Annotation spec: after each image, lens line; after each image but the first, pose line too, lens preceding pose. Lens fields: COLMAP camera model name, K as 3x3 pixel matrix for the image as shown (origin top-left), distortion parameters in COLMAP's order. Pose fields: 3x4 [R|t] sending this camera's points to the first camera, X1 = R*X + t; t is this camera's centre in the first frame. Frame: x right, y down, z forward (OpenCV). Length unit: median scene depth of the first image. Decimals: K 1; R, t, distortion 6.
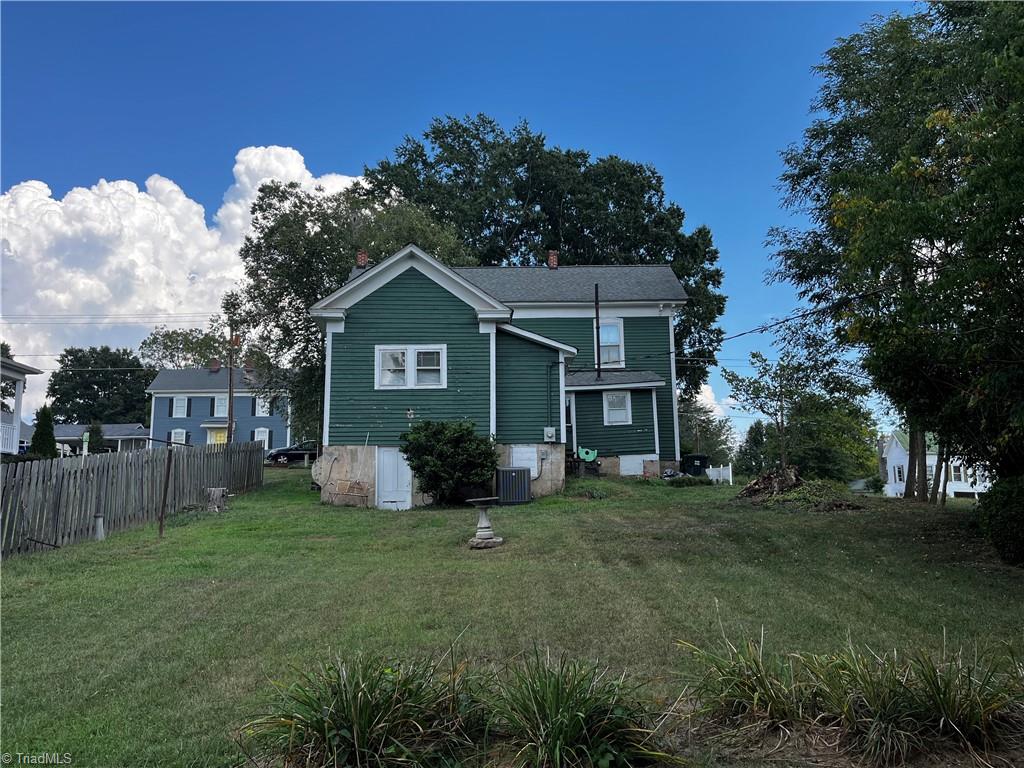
lens RADIAL K [[770.3, 0, 512.0], [0, 770.3, 384.0], [0, 0, 1]] dist [0.031587, -0.000297]
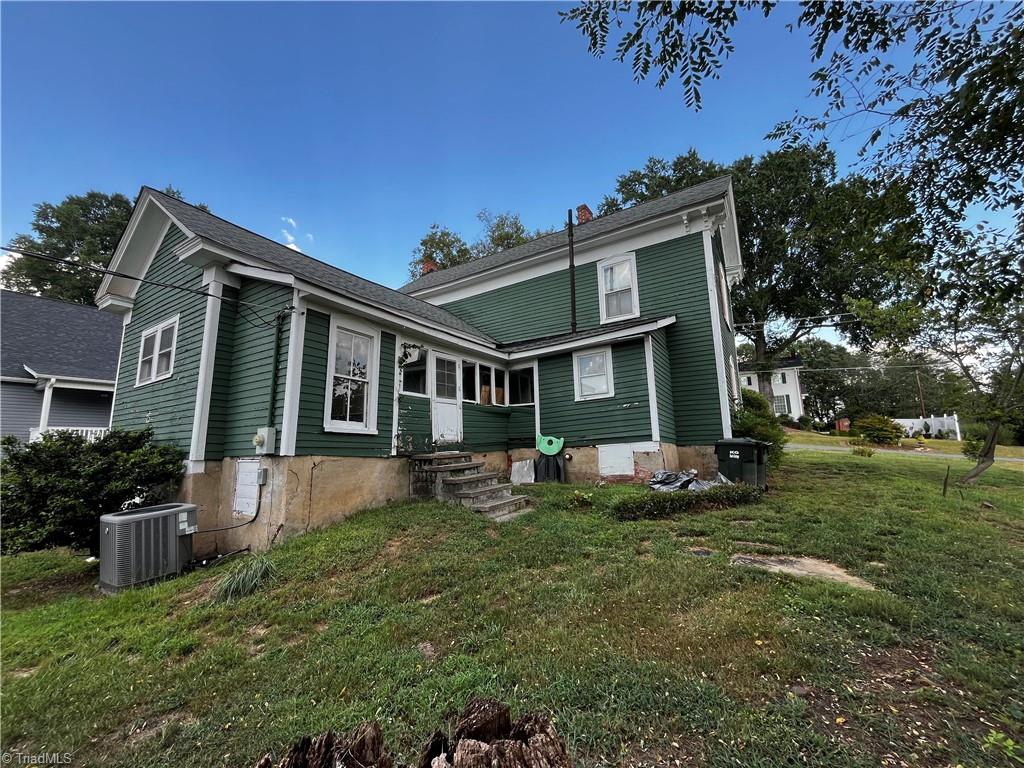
lens RADIAL K [[413.9, 0, 512.0], [0, 413.9, 384.0], [0, 0, 1]] dist [-0.000048, 0.000011]
pose [[0.828018, -0.097807, -0.552106, 0.359038], [0.107112, 0.994127, -0.015471, 0.048842], [0.550376, -0.046327, 0.833631, 0.849730]]
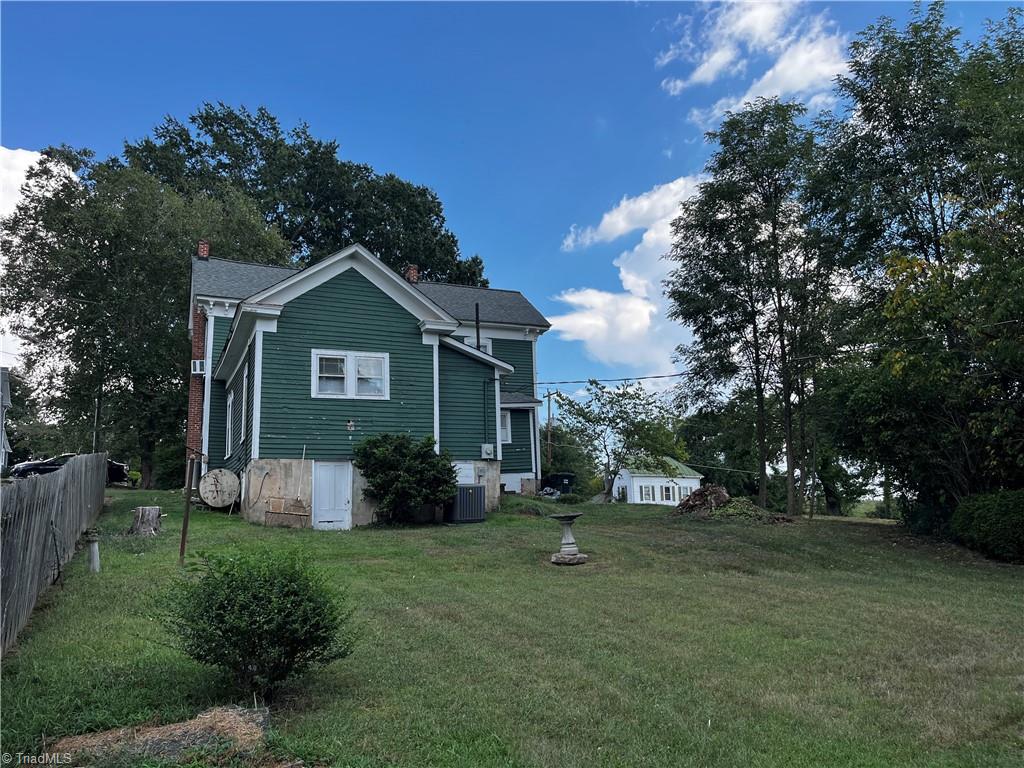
lens RADIAL K [[770.3, 0, 512.0], [0, 770.3, 384.0], [0, 0, 1]] dist [0.031587, -0.000297]
pose [[0.924800, 0.054592, 0.376515, -0.298743], [-0.044509, 0.998380, -0.035435, 0.012715], [-0.377840, 0.016012, 0.925732, 0.068342]]
